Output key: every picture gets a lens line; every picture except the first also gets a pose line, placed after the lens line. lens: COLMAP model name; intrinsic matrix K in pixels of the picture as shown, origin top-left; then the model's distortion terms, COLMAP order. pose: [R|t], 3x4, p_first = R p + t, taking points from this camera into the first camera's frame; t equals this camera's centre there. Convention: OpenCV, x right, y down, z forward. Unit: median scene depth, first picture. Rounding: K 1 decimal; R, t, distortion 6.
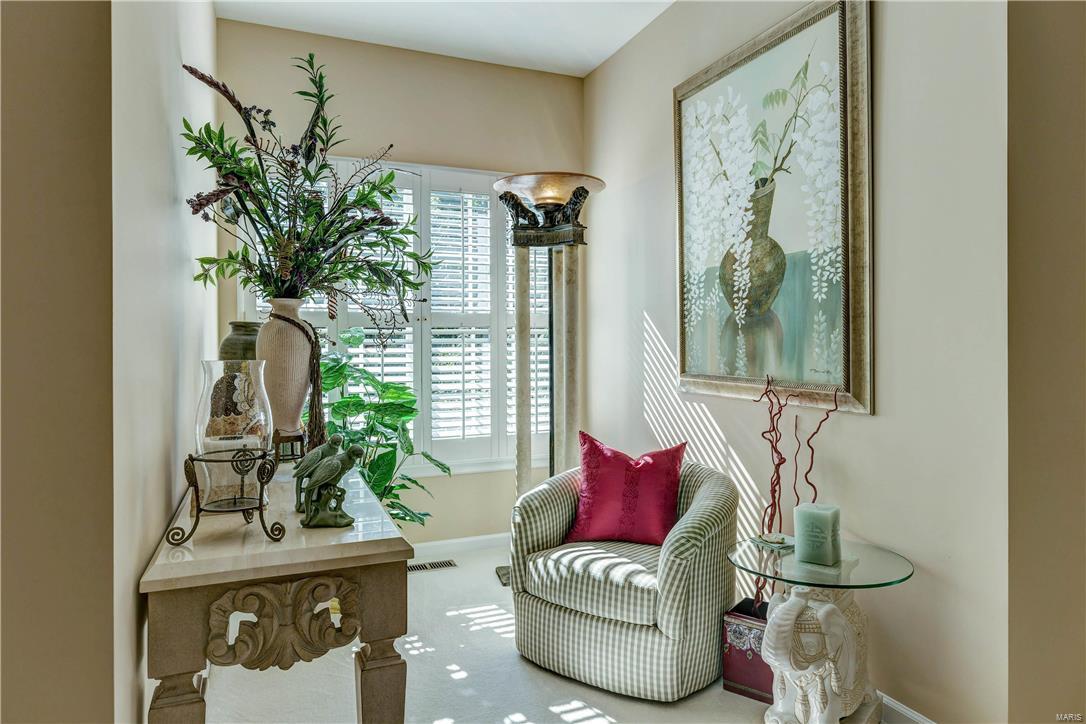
lens RADIAL K [[669.0, 0, 547.3], [0, 669.0, 350.4], [0, 0, 1]] dist [0.005242, 0.000567]
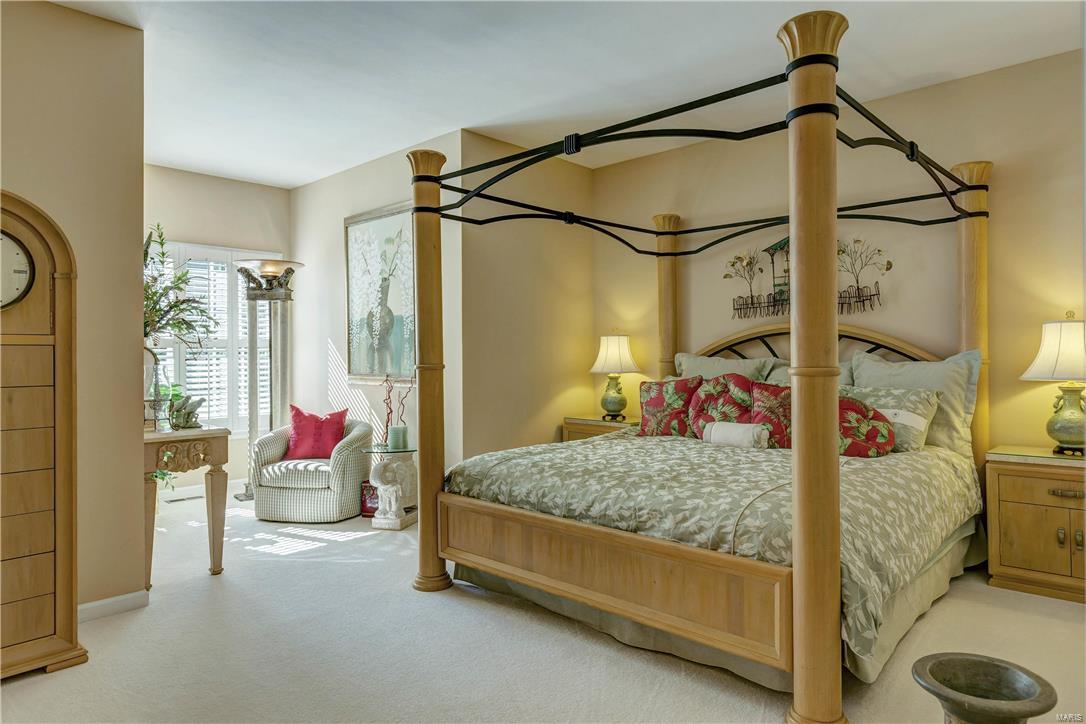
lens RADIAL K [[669.0, 0, 547.3], [0, 669.0, 350.4], [0, 0, 1]] dist [0.005242, 0.000567]
pose [[0.909492, -0.001108, 0.415720, -0.077041], [0.008771, 0.999825, -0.016524, 0.006231], [-0.415629, 0.018675, 0.909343, -1.023345]]
